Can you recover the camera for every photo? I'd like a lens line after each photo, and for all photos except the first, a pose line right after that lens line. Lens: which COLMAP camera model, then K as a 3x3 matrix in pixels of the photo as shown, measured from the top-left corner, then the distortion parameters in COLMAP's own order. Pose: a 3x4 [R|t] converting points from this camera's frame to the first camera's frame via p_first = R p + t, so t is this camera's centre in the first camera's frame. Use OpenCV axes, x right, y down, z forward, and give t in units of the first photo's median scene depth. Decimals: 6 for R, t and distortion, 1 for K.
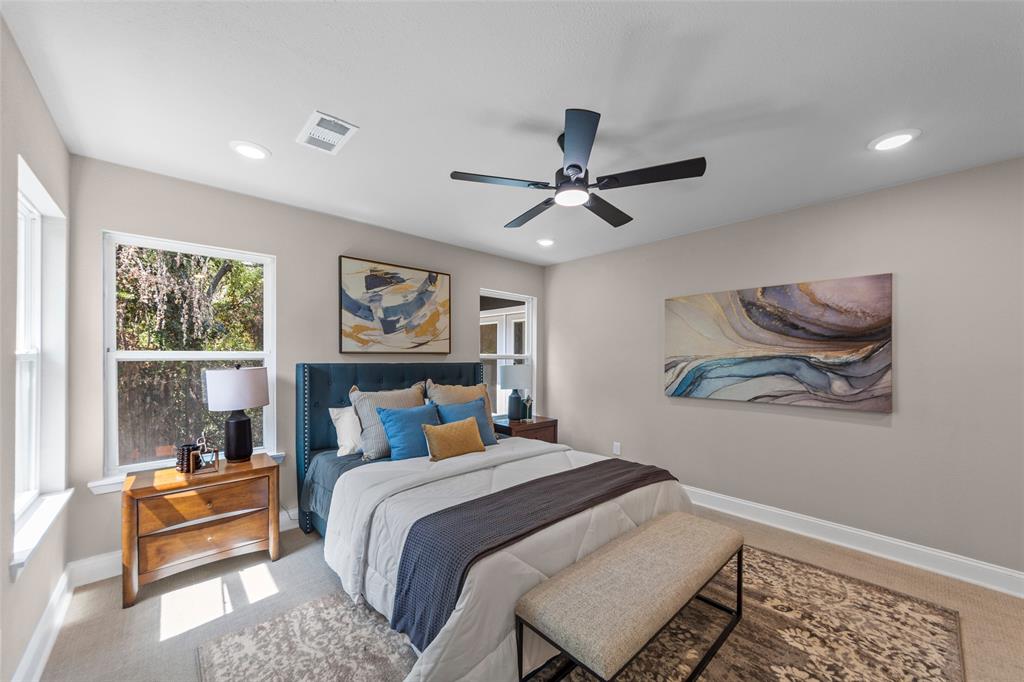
lens RADIAL K [[375.0, 0, 521.6], [0, 375.0, 347.4], [0, 0, 1]] dist [0.001975, 0.000347]
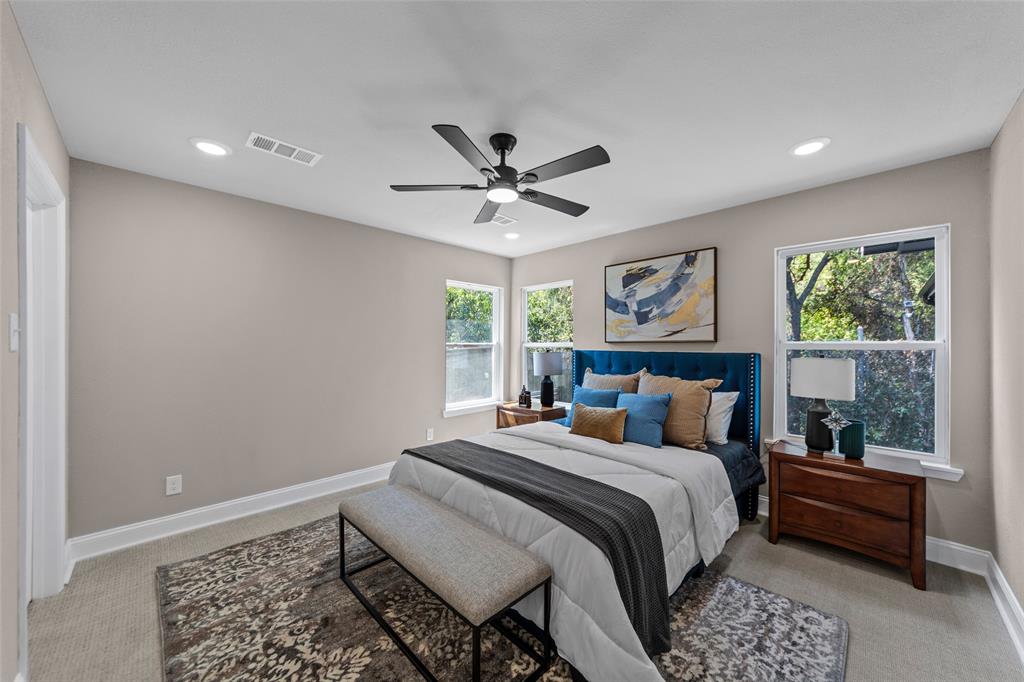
lens RADIAL K [[375.0, 0, 521.6], [0, 375.0, 347.4], [0, 0, 1]] dist [0.001975, 0.000347]
pose [[0.044791, -0.004078, -0.998988, 0.735265], [0.018016, 0.999832, -0.003274, 0.027791], [0.998834, -0.017851, 0.044857, 0.630619]]
